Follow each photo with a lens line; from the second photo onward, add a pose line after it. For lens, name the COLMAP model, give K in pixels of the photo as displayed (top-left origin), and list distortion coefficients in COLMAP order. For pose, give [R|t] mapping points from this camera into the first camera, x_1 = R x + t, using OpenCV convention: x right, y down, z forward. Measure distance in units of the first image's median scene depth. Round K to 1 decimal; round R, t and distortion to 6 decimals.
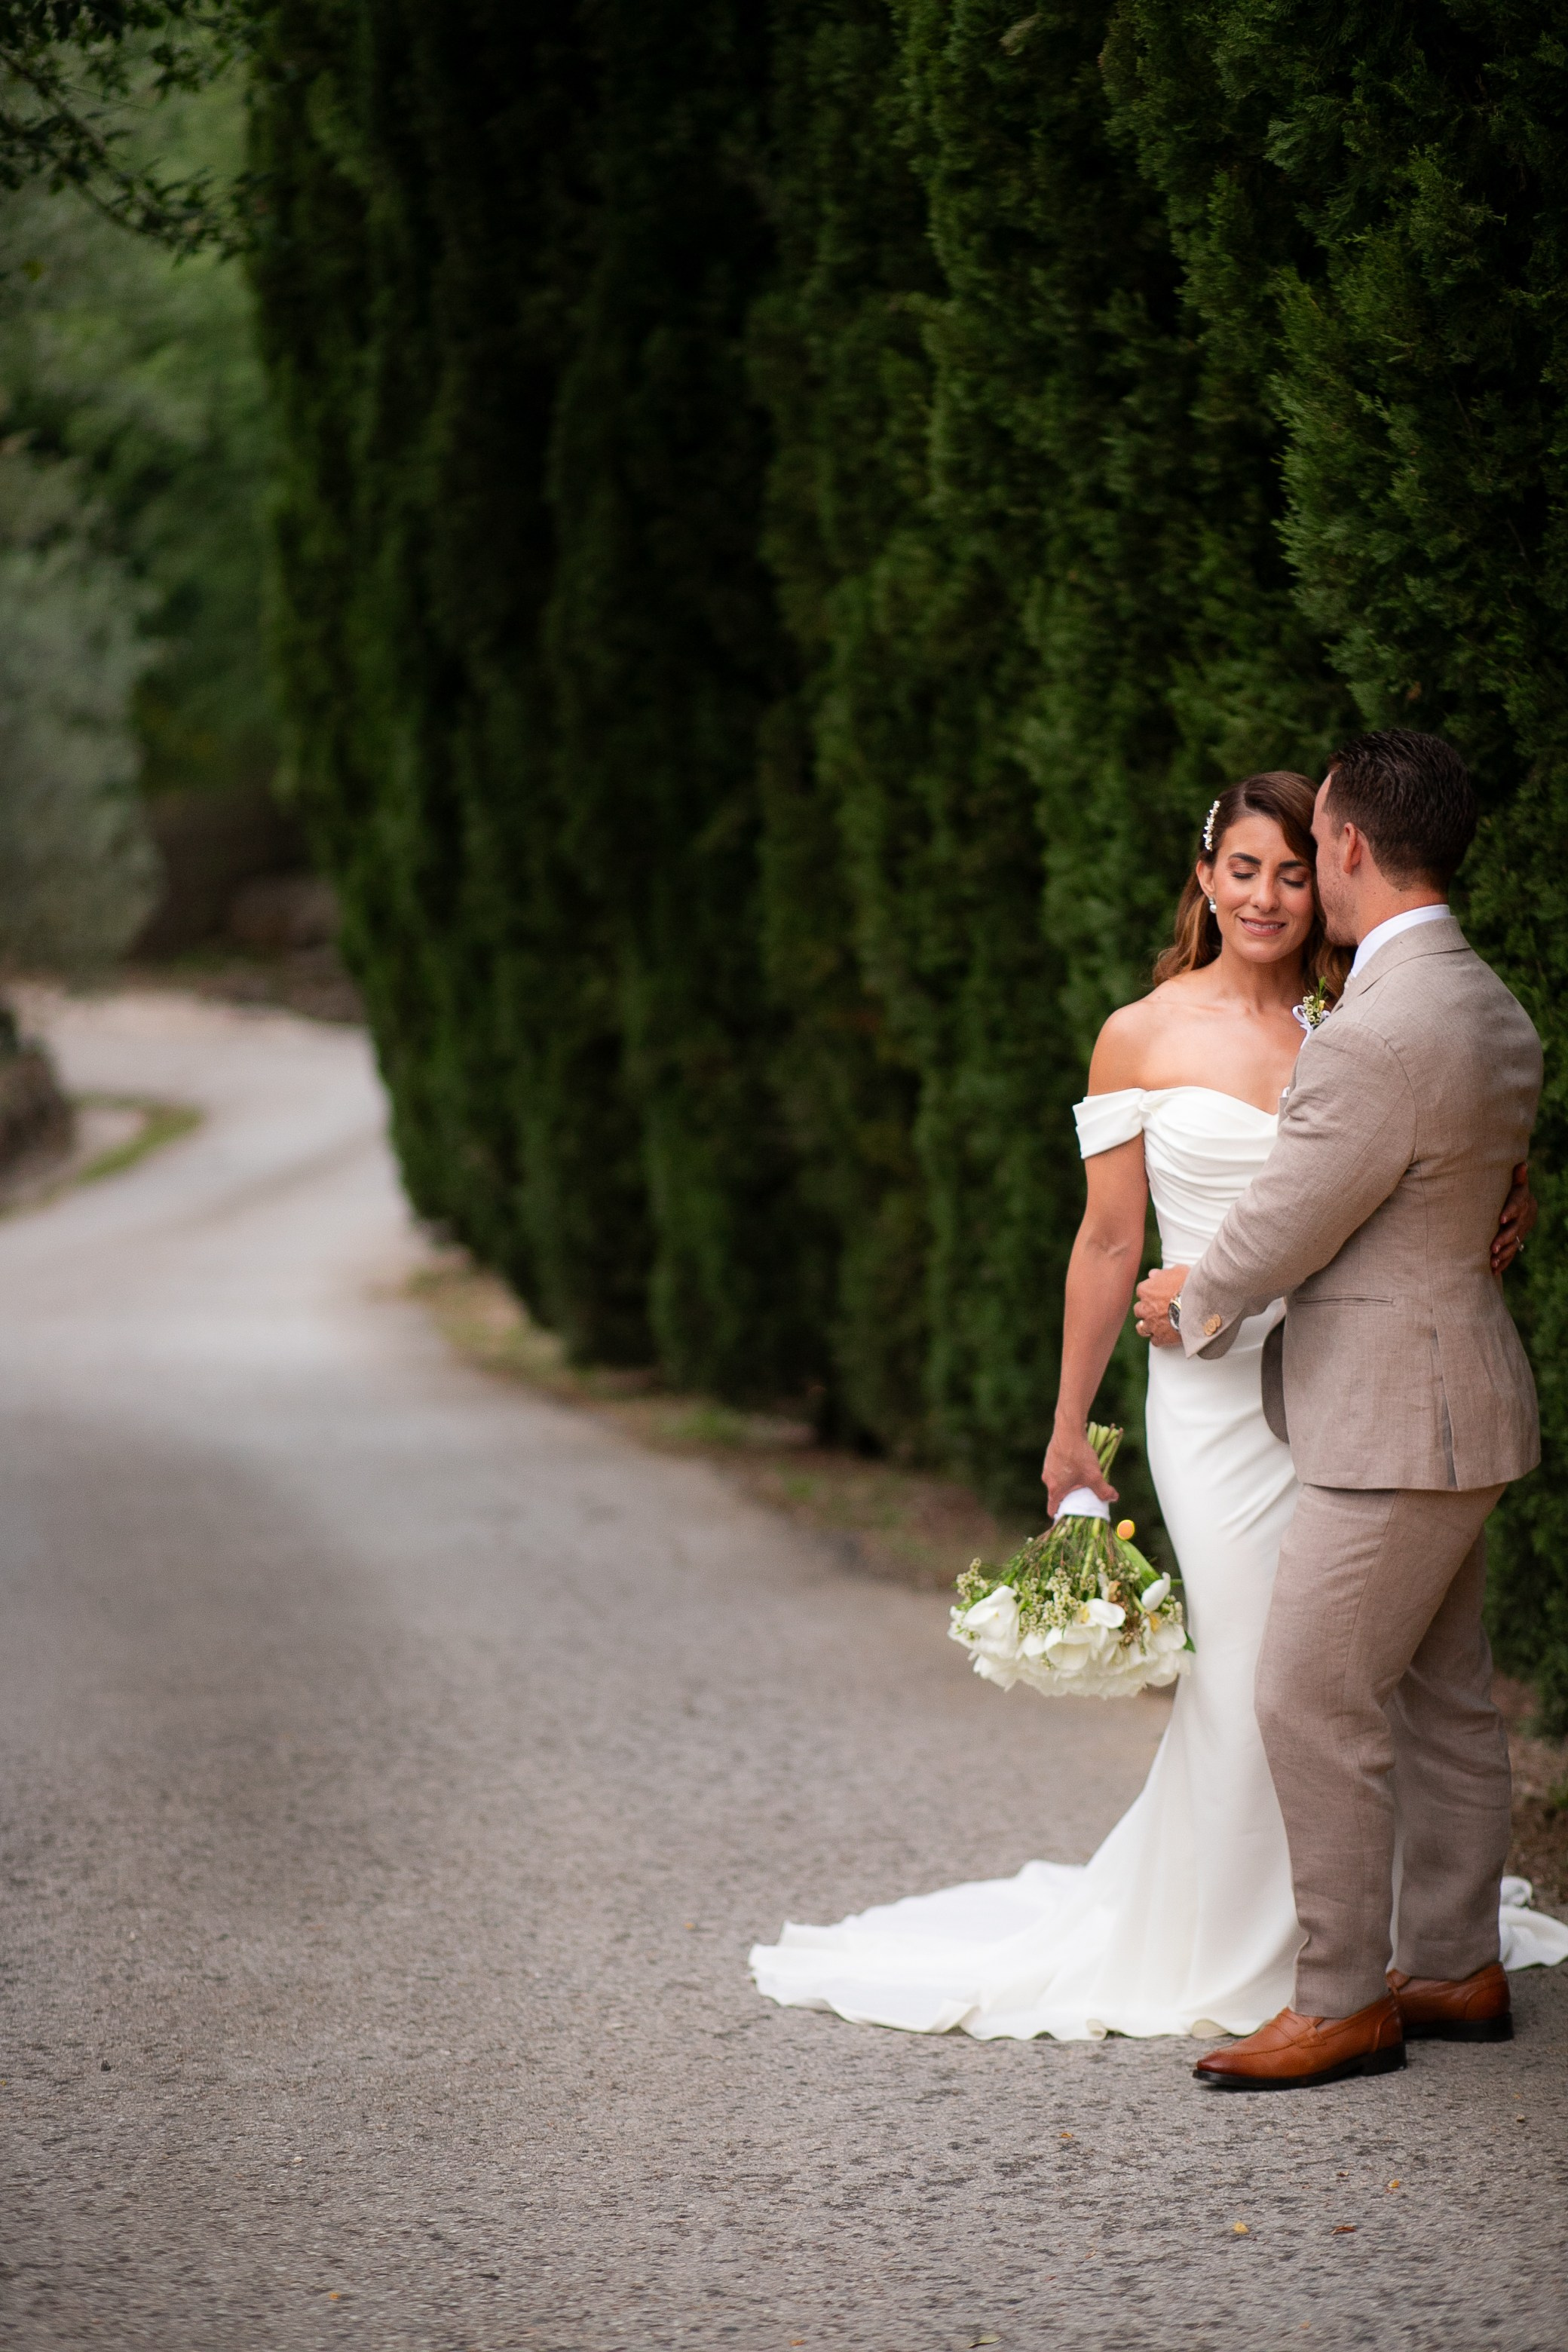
lens RADIAL K [[6209.2, 0, 784.0], [0, 6209.2, 1176.0], [0, 0, 1]] dist [-0.164366, -1.250944]
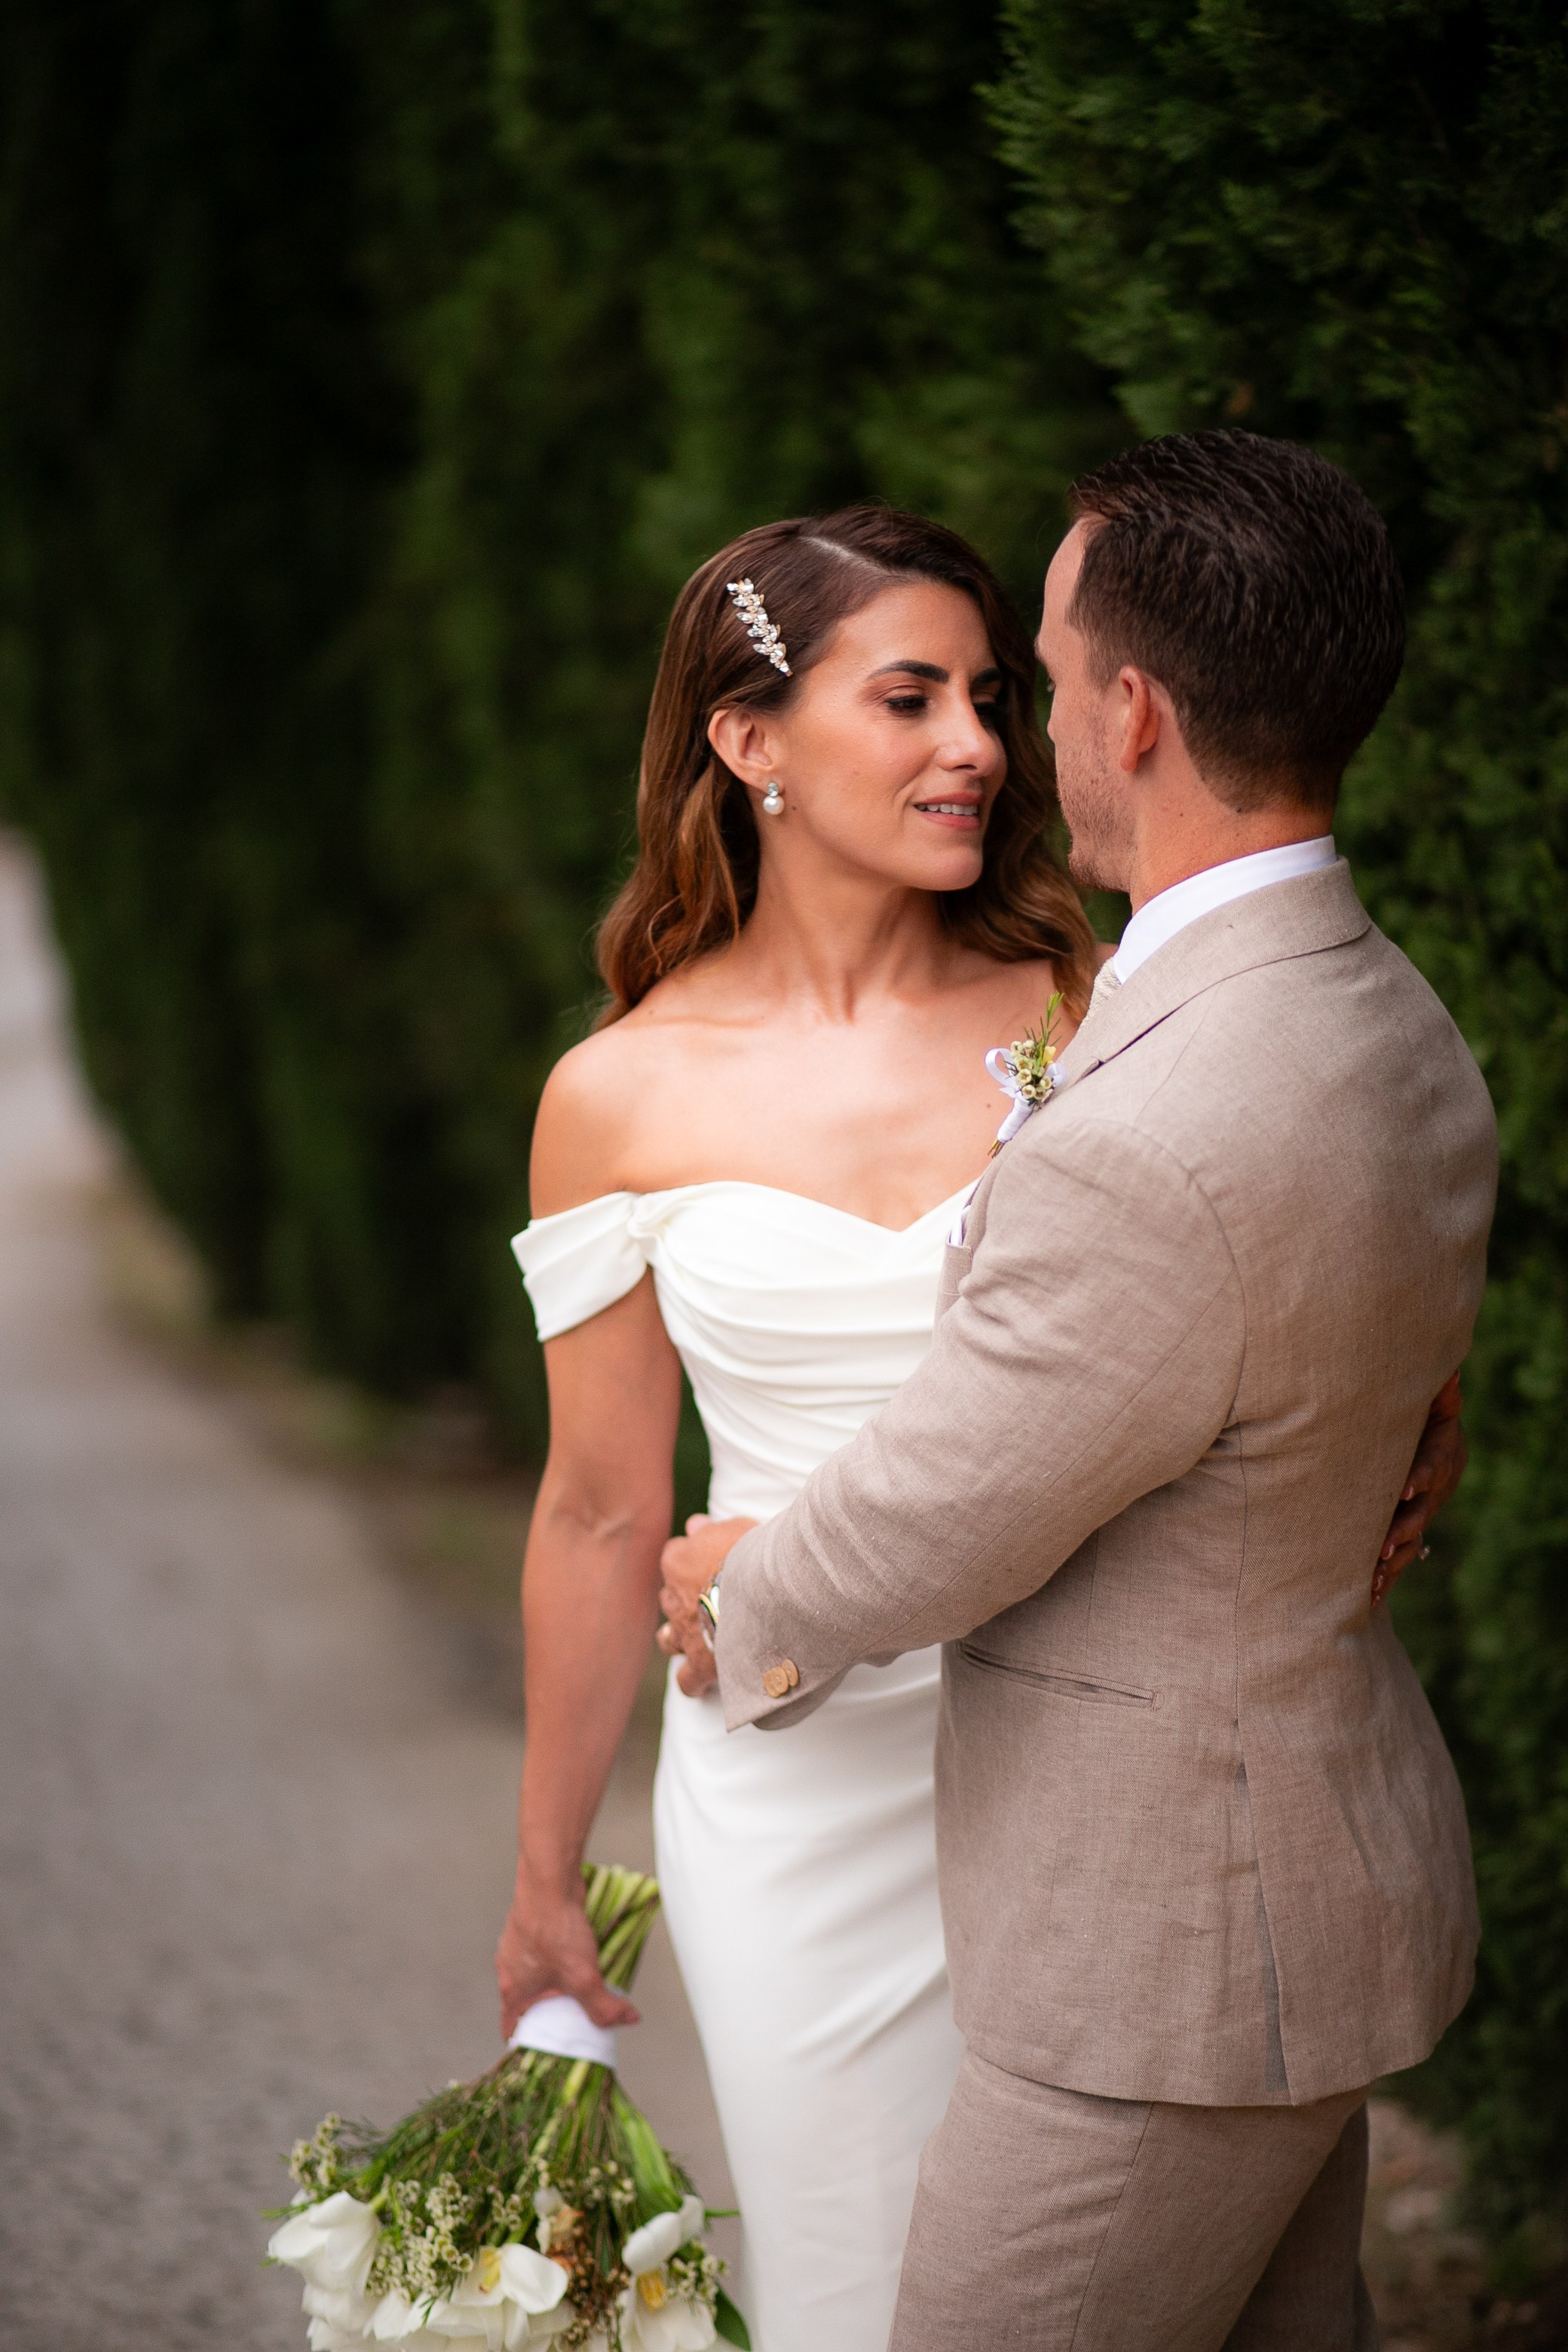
lens RADIAL K [[5837.9, 0, 784.0], [0, 5837.9, 1176.0], [0, 0, 1]] dist [0.129992, -3.736509]
pose [[0.999915, -0.004319, 0.012320, 0.055431], [0.003895, 0.999405, 0.034273, -0.028209], [-0.012461, -0.034222, 0.999337, 0.488093]]
